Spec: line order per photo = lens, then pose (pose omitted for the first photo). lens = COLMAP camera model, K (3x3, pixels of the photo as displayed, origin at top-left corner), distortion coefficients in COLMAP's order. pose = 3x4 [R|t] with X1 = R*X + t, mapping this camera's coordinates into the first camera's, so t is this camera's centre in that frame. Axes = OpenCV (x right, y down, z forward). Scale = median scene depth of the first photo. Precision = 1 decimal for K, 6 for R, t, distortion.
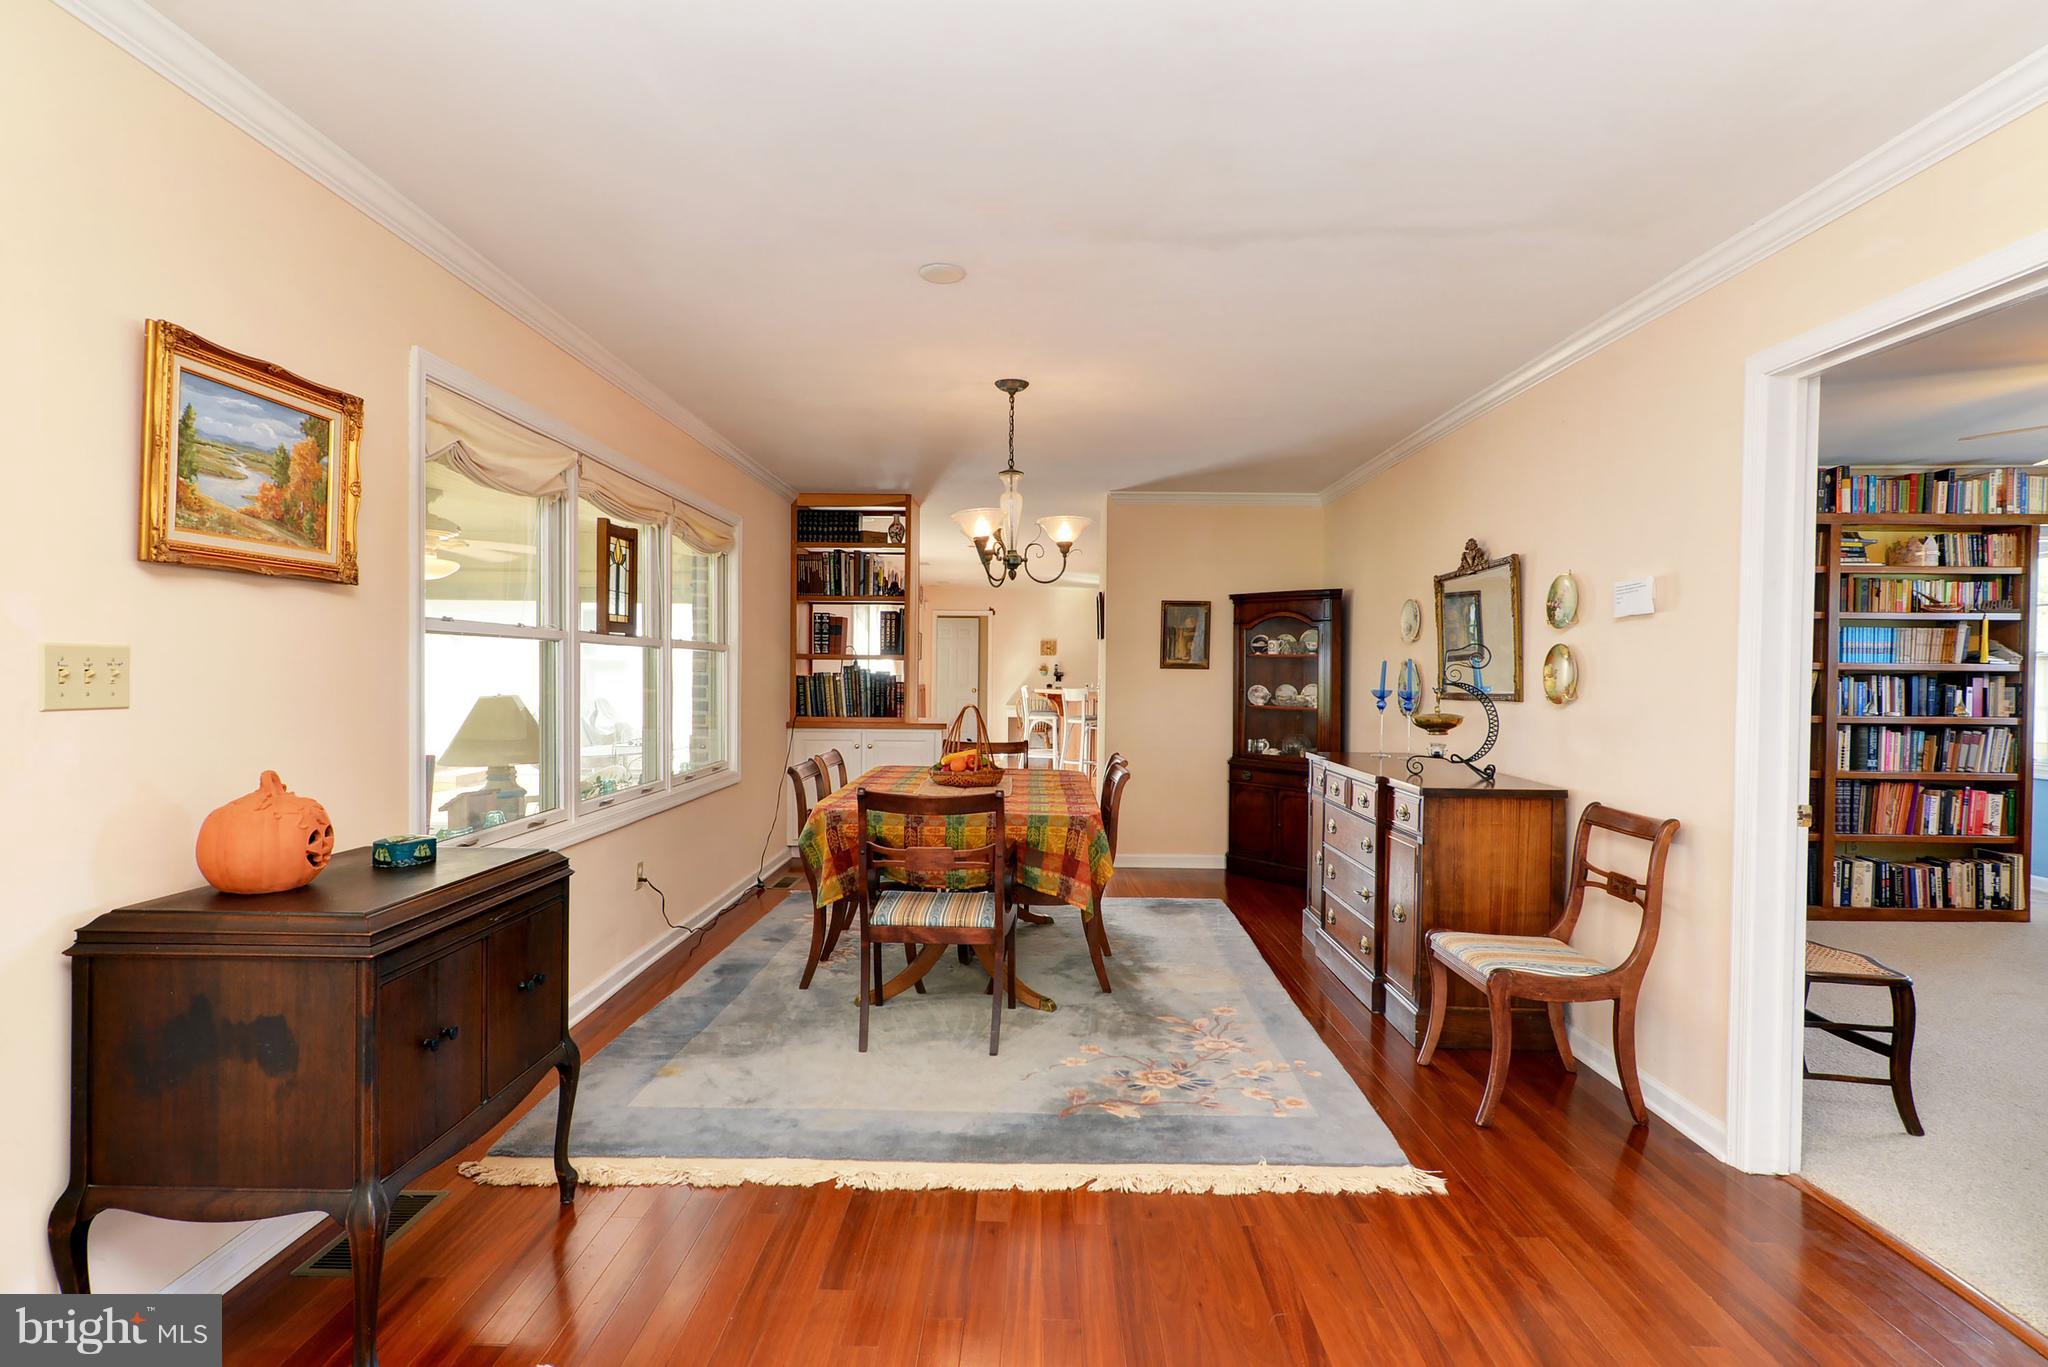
lens RADIAL K [[990.9, 0, 1030.7], [0, 990.9, 687.9], [0, 0, 1]] dist [0.003560, 0.000813]
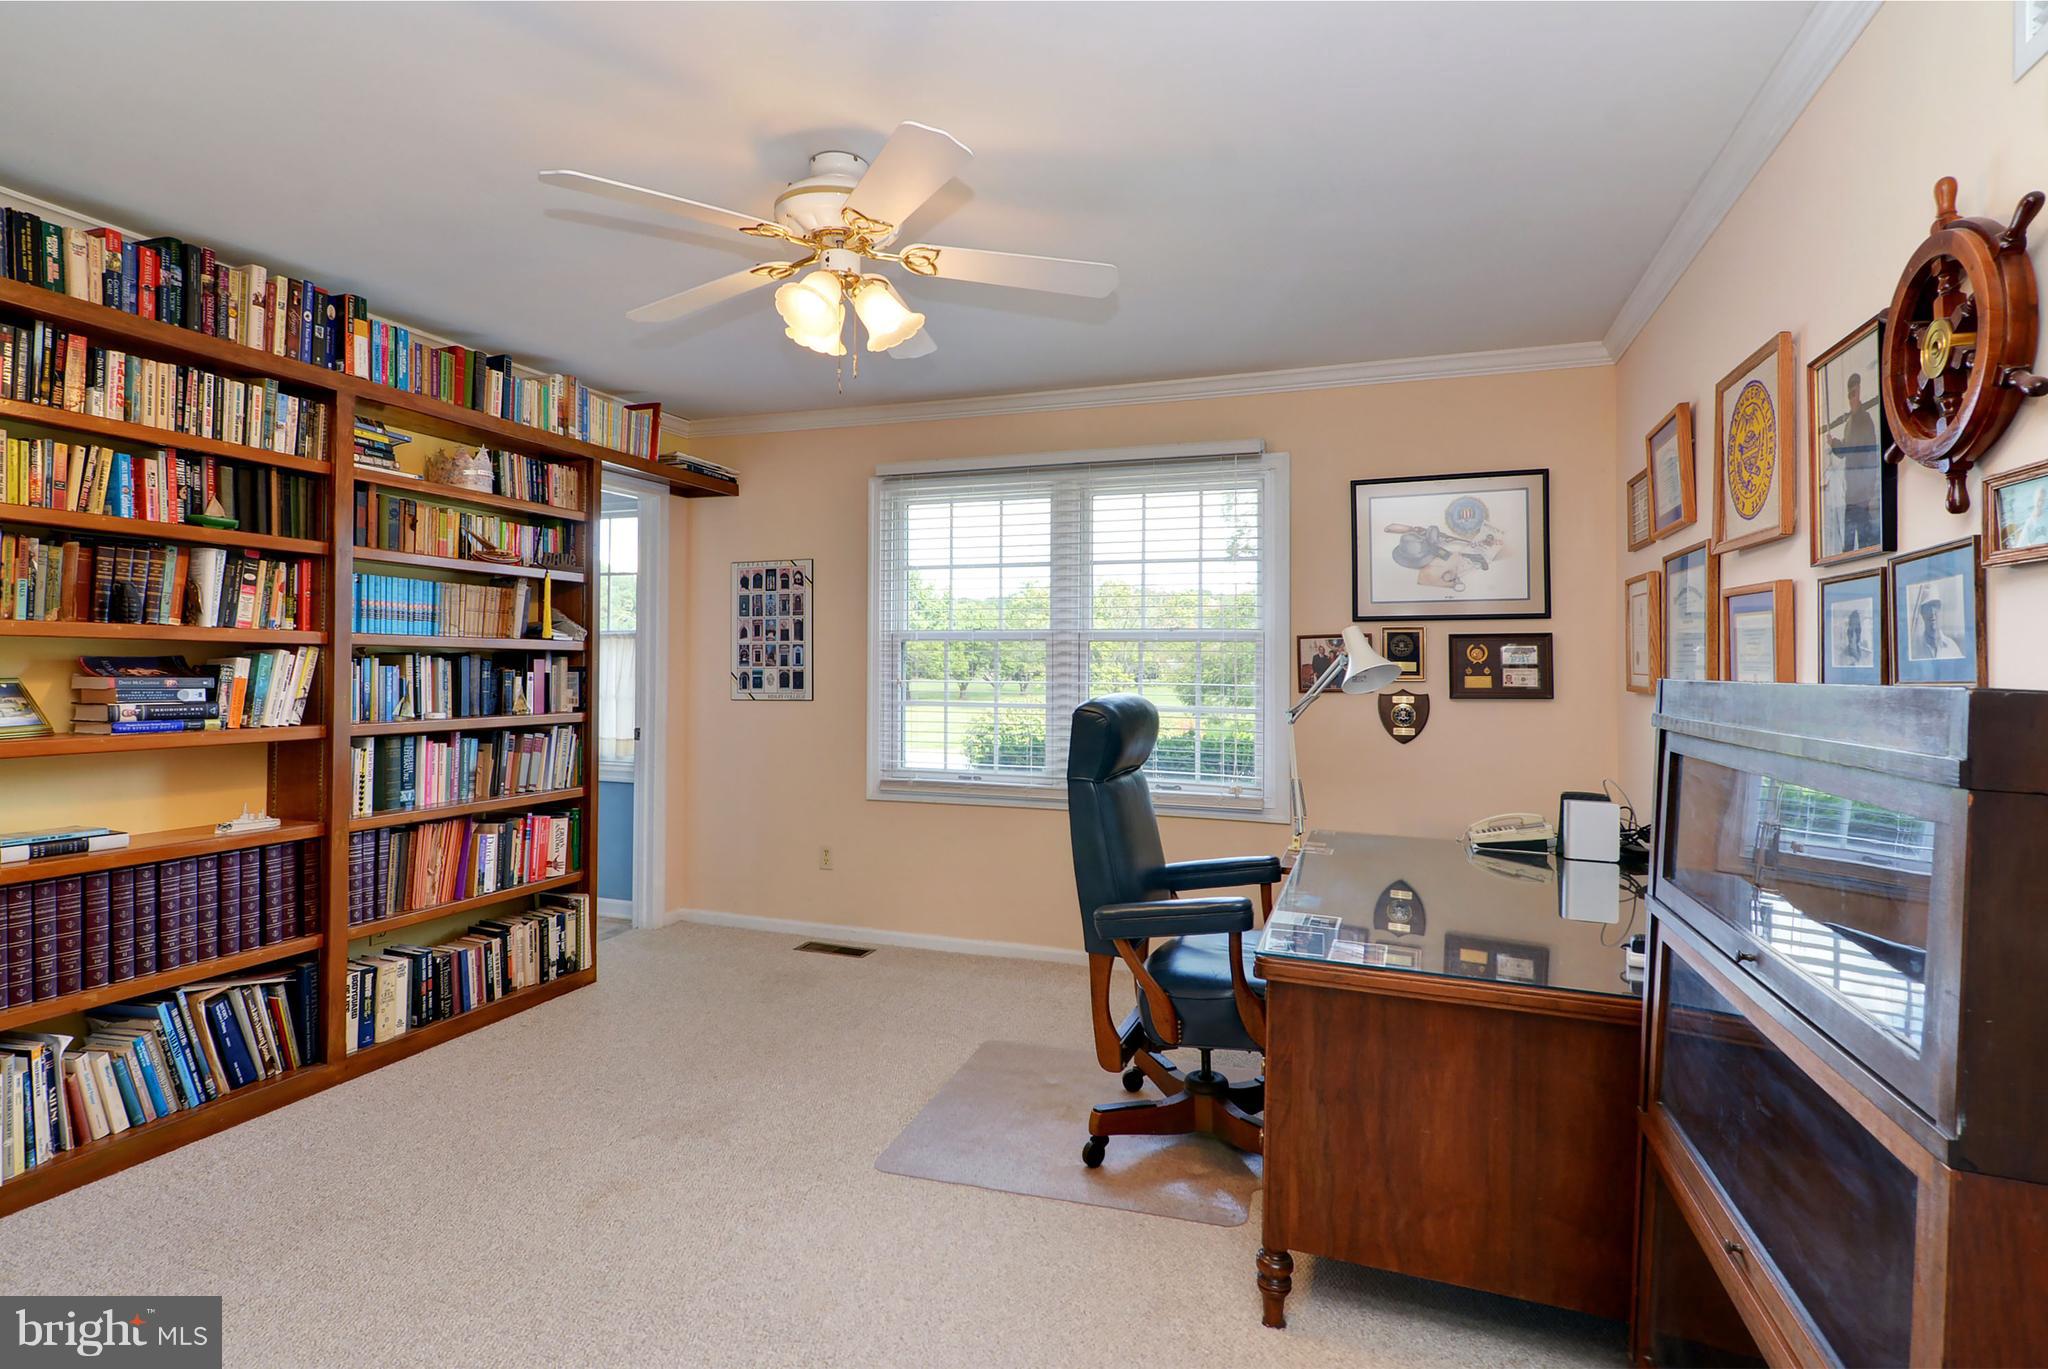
lens RADIAL K [[990.9, 0, 1031.0], [0, 990.9, 665.4], [0, 0, 1]] dist [0.003560, 0.000813]
pose [[0.316411, -0.004602, 0.948611, 0.386252], [0.007217, 0.999971, 0.002444, -0.004739], [-0.948595, 0.006072, 0.316435, 0.437943]]
